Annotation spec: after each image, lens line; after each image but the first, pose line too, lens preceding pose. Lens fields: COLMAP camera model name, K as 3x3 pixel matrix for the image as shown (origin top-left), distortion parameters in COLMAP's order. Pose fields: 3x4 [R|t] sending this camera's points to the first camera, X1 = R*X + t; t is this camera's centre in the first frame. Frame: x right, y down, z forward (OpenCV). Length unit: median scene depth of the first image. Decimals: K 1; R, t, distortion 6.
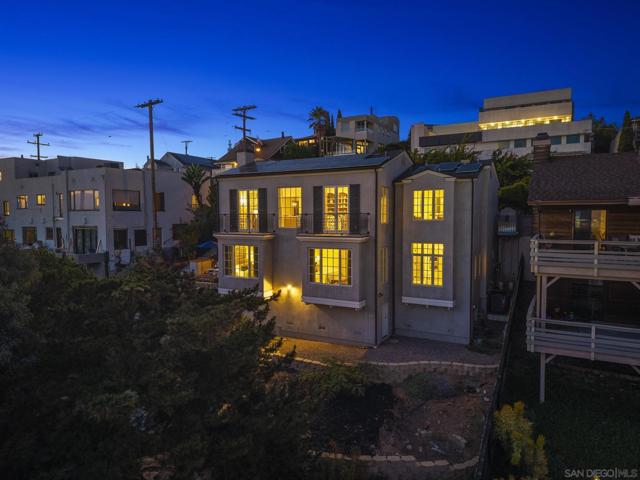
lens RADIAL K [[427.6, 0, 320.0], [0, 427.6, 240.0], [0, 0, 1]] dist [0.029054, -0.040963]
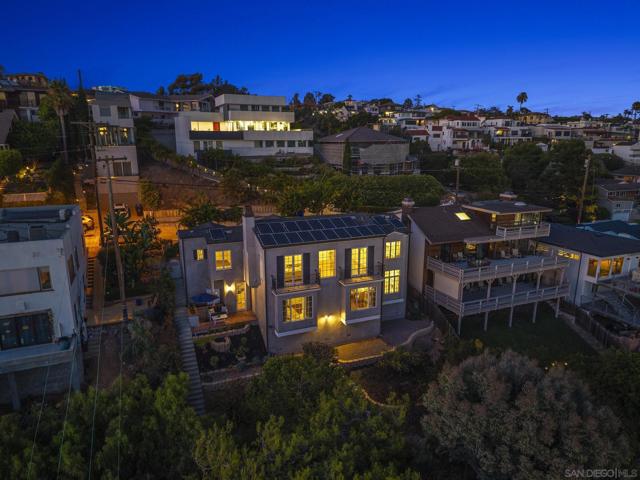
lens RADIAL K [[427.6, 0, 320.0], [0, 427.6, 240.0], [0, 0, 1]] dist [0.029054, -0.040963]
pose [[0.610019, -0.175873, 0.772622, -1.270510], [0.040543, 0.980708, 0.191230, -0.463899], [-0.791349, -0.085329, 0.605381, 0.168801]]
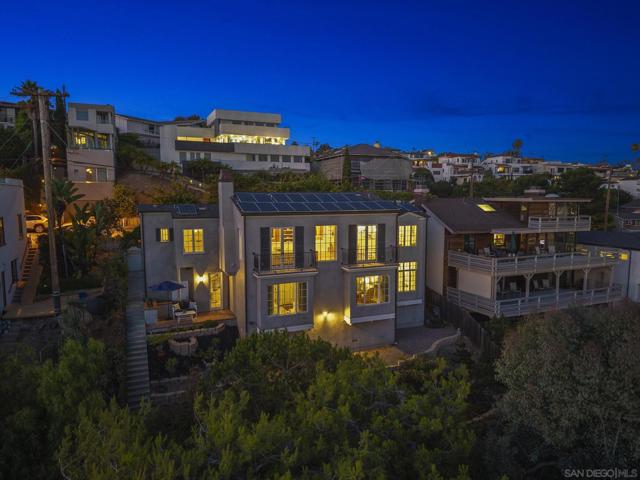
lens RADIAL K [[427.6, 0, 320.0], [0, 427.6, 240.0], [0, 0, 1]] dist [0.029054, -0.040963]
pose [[0.606076, -0.077808, 0.791592, -1.039698], [0.043225, 0.996955, 0.064900, -0.170071], [-0.794231, -0.005118, 0.607594, 0.357657]]
